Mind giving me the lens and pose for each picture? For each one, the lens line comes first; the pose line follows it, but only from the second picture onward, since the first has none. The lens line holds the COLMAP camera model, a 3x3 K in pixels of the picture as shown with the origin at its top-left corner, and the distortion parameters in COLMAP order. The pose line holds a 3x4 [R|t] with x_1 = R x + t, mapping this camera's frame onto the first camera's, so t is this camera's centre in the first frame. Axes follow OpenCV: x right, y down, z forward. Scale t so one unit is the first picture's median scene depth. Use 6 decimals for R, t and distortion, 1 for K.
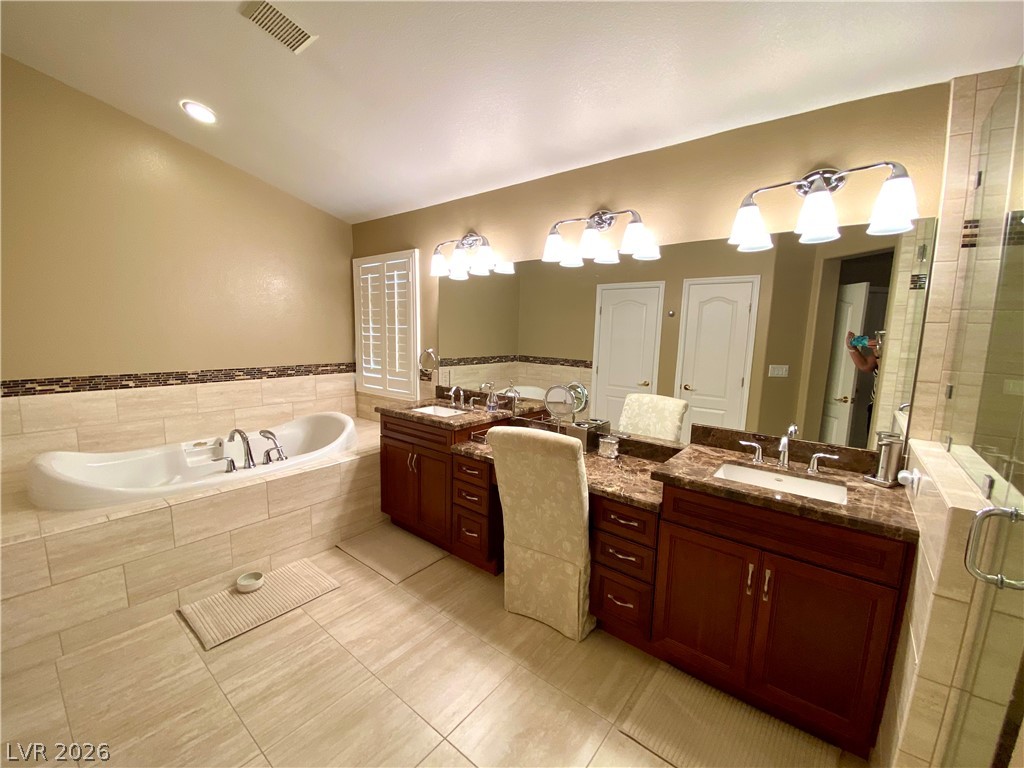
lens RADIAL K [[413.0, 0, 511.3], [0, 413.0, 386.6], [0, 0, 1]] dist [0.023531, -0.022946]
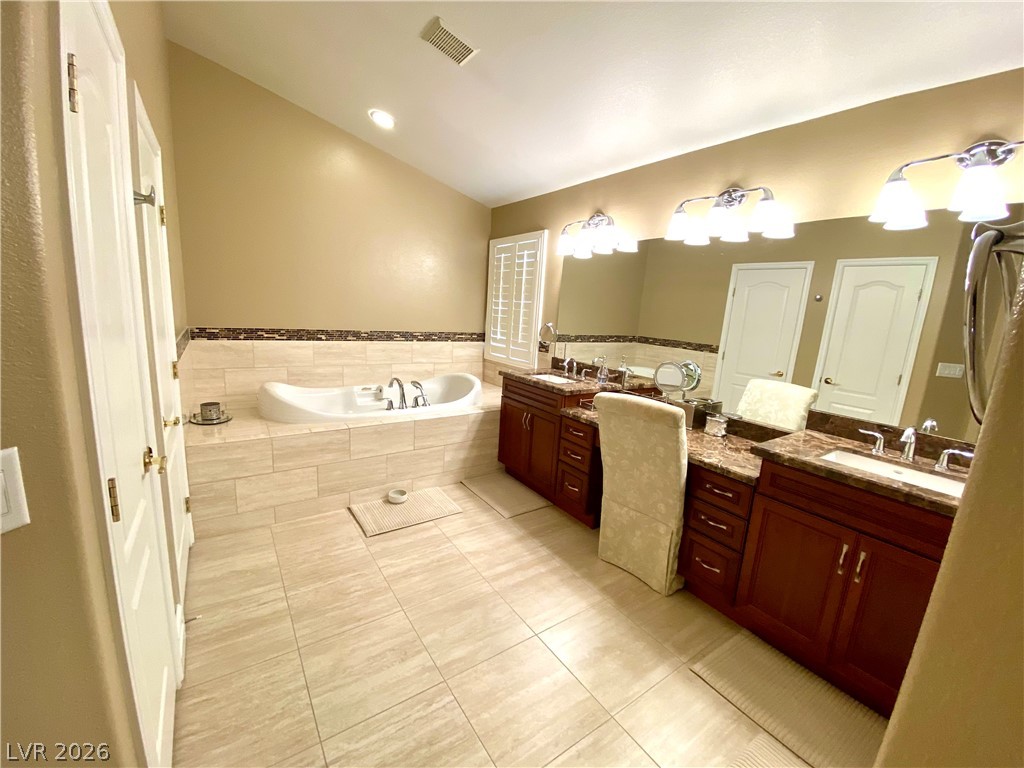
lens RADIAL K [[418.7, 0, 514.3], [0, 418.7, 385.8], [0, 0, 1]] dist [0.026338, -0.025118]
pose [[0.959075, 0.087516, -0.269288, 0.033608], [-0.076969, 0.995804, 0.049499, 0.039059], [0.272490, -0.026746, 0.961787, -0.134464]]
